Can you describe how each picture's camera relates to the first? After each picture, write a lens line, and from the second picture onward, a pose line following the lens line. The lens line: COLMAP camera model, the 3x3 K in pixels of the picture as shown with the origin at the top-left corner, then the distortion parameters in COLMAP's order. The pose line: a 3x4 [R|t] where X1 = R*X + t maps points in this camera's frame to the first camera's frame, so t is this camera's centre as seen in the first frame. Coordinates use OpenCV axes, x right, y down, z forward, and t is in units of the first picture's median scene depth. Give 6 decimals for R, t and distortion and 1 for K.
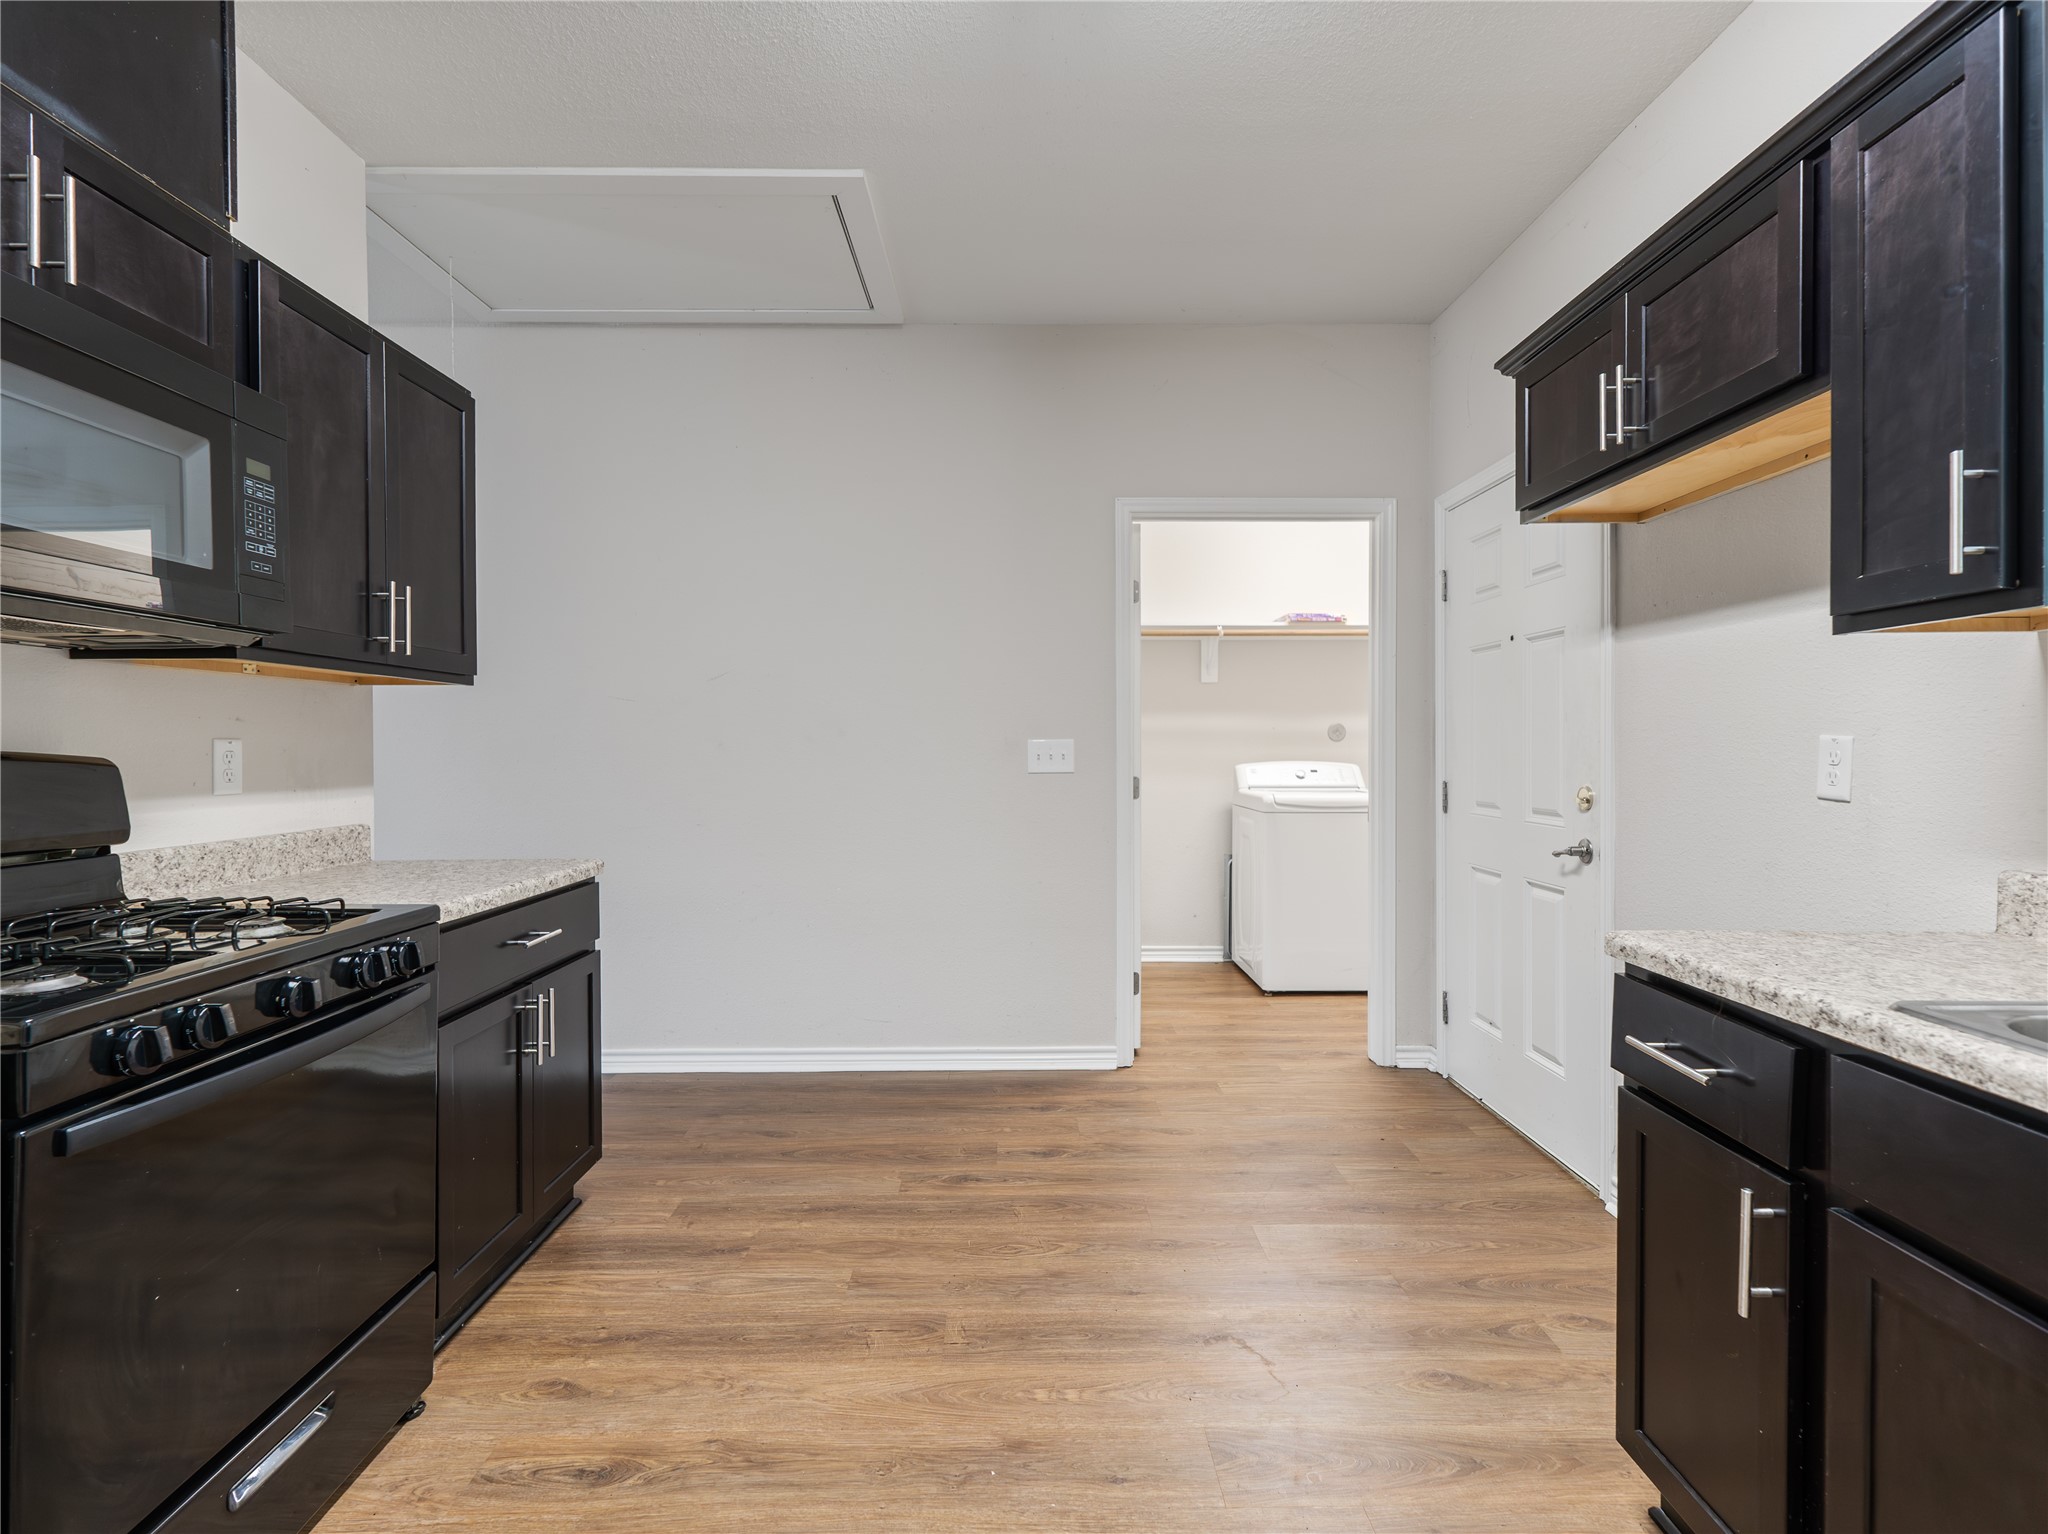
lens RADIAL K [[976.6, 0, 1024.0], [0, 976.6, 767.0], [0, 0, 1]] dist [-0.001737, -0.000223]
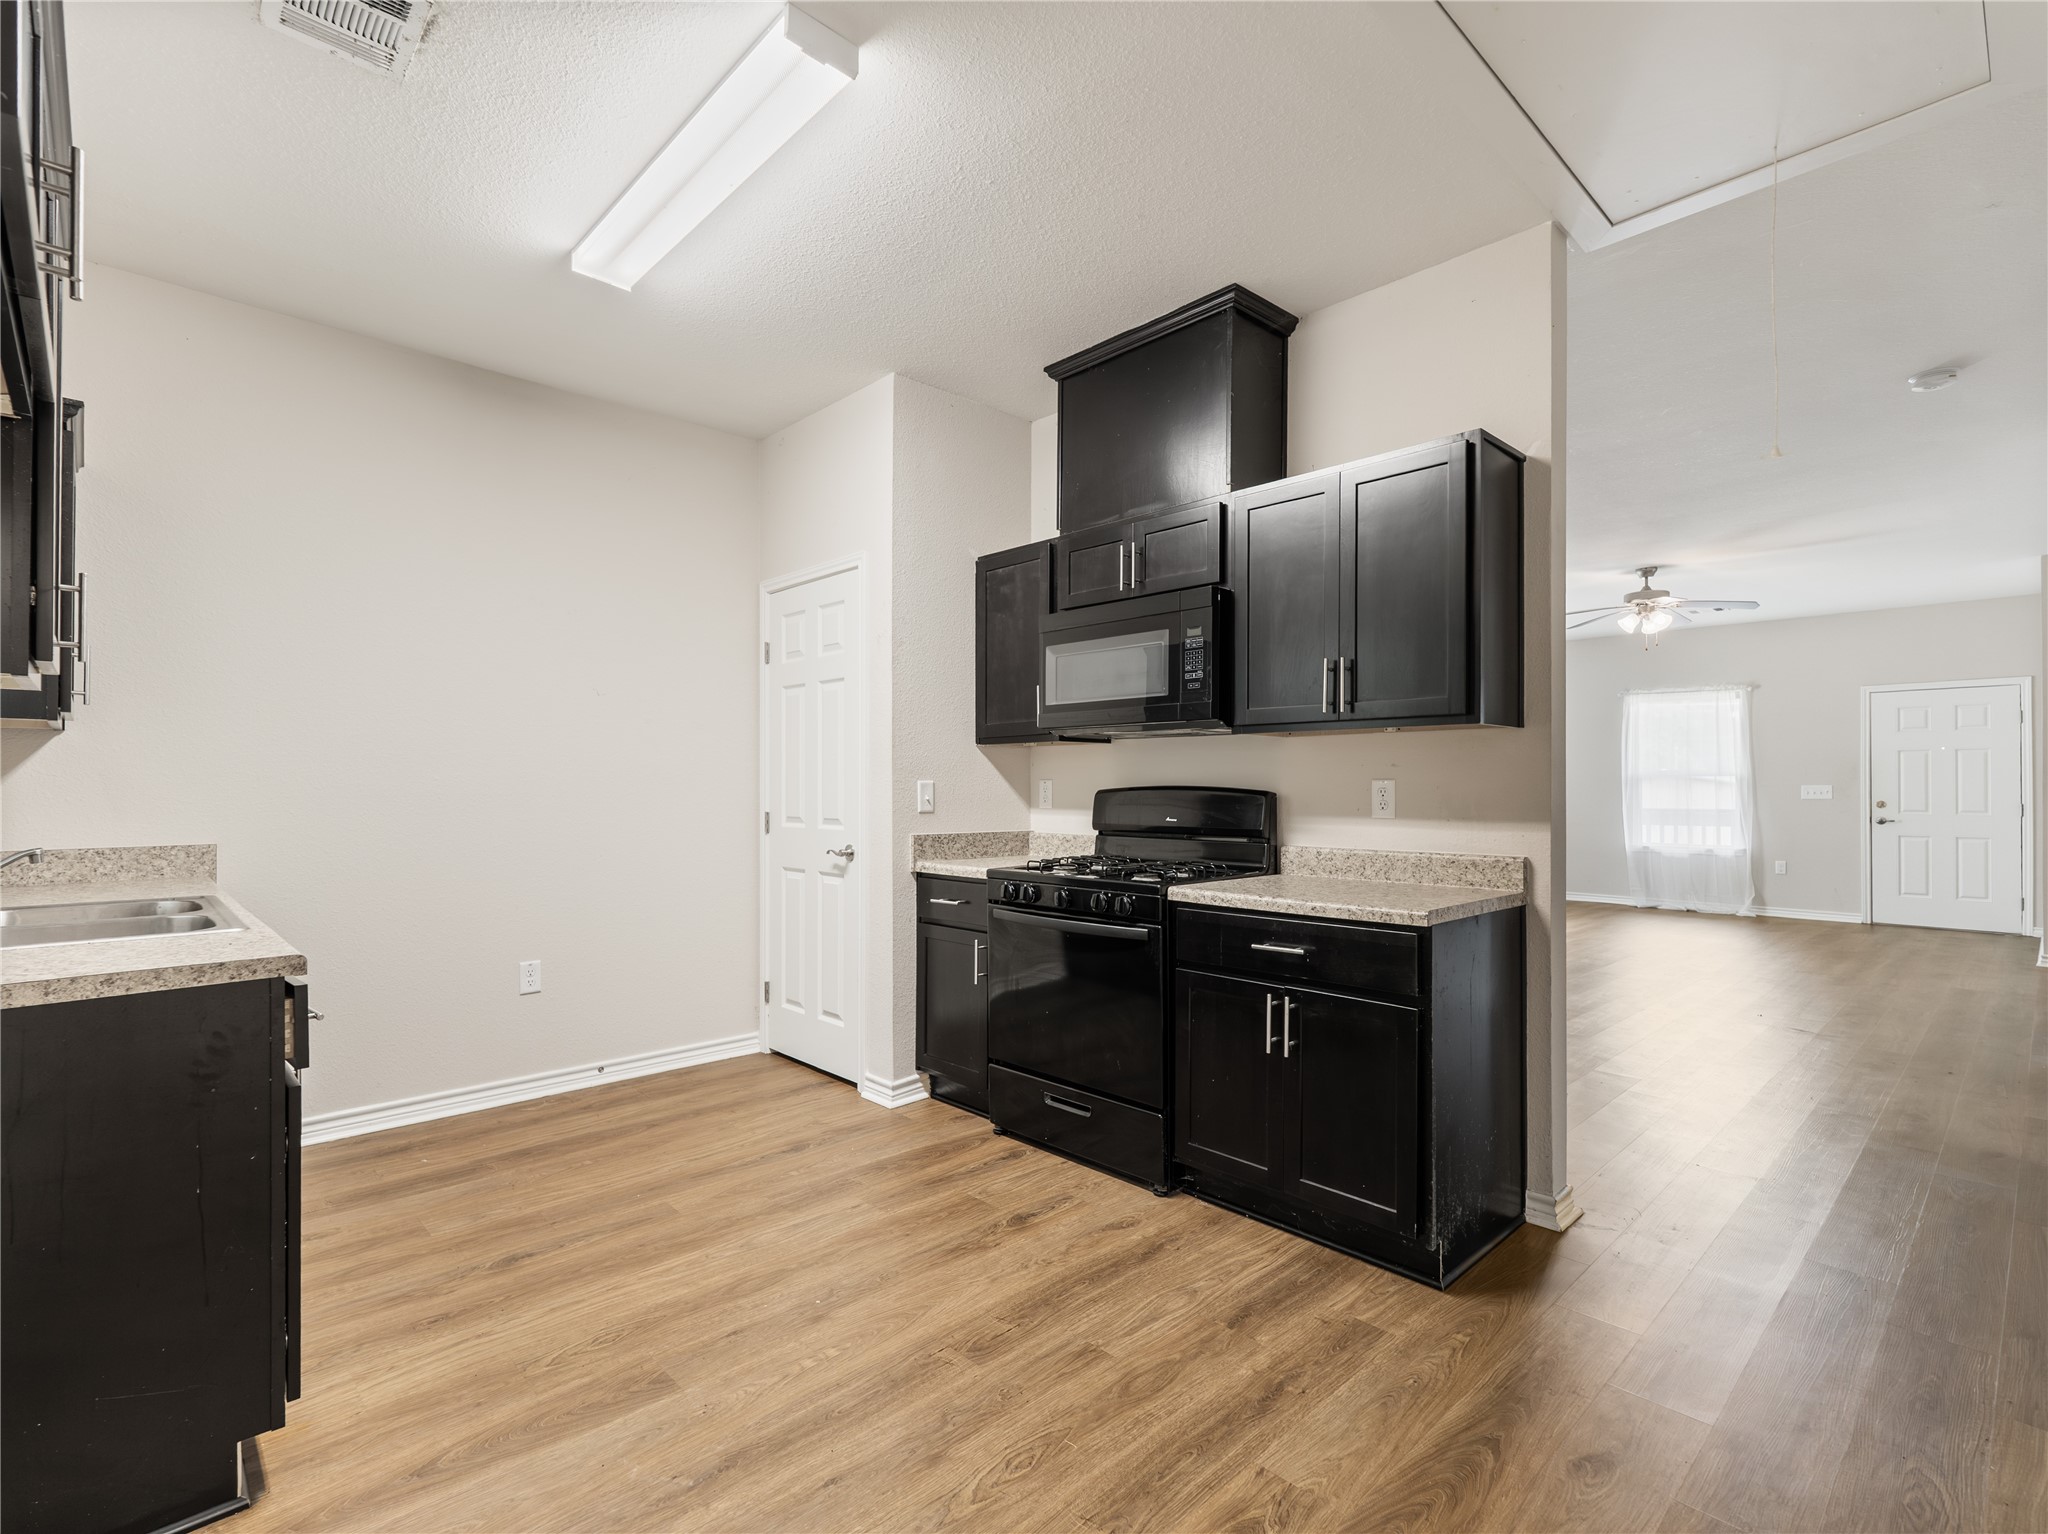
lens RADIAL K [[976.6, 0, 1024.0], [0, 976.6, 767.0], [0, 0, 1]] dist [-0.001737, -0.000223]
pose [[-0.735180, -0.014357, -0.677720, 0.545167], [-0.016781, 0.999855, -0.002978, -0.034127], [0.677664, 0.009183, -0.735314, 1.703997]]
